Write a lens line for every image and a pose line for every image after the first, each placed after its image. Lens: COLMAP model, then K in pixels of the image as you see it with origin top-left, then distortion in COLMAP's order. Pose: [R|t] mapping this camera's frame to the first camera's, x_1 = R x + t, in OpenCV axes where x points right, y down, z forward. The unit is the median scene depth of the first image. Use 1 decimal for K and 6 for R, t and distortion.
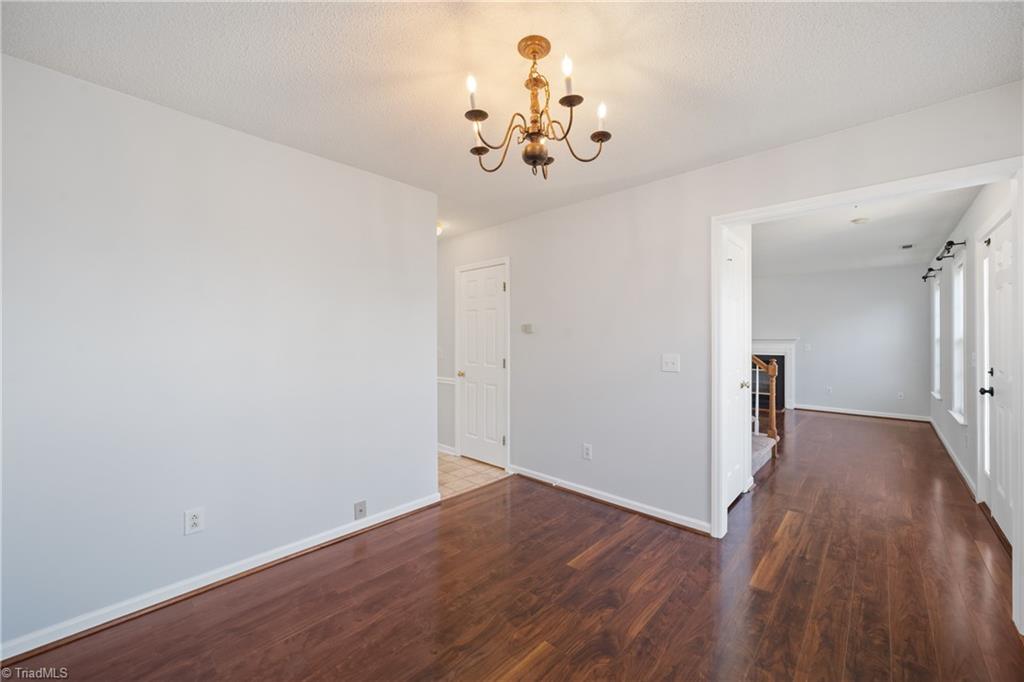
lens RADIAL K [[395.2, 0, 512.8], [0, 395.2, 336.2], [0, 0, 1]] dist [-0.006456, 0.001548]
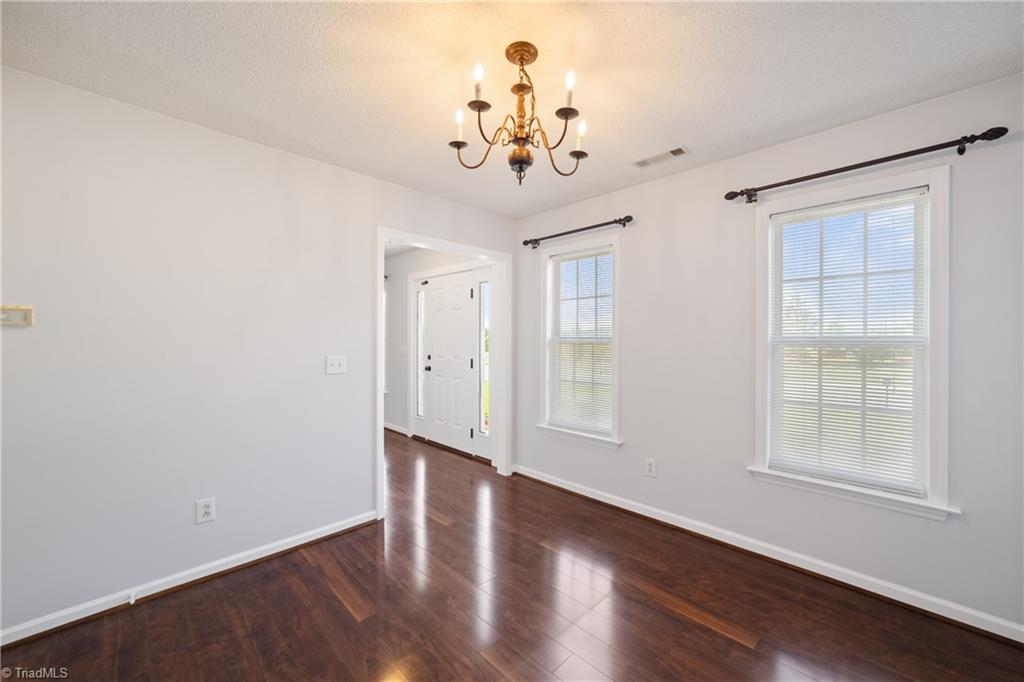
lens RADIAL K [[395.2, 0, 515.1], [0, 395.2, 341.8], [0, 0, 1]] dist [-0.006456, 0.001548]
pose [[0.048024, -0.009799, 0.998798, -0.523408], [0.008226, 0.999922, 0.009414, 0.009284], [-0.998812, 0.007764, 0.048100, 0.531948]]
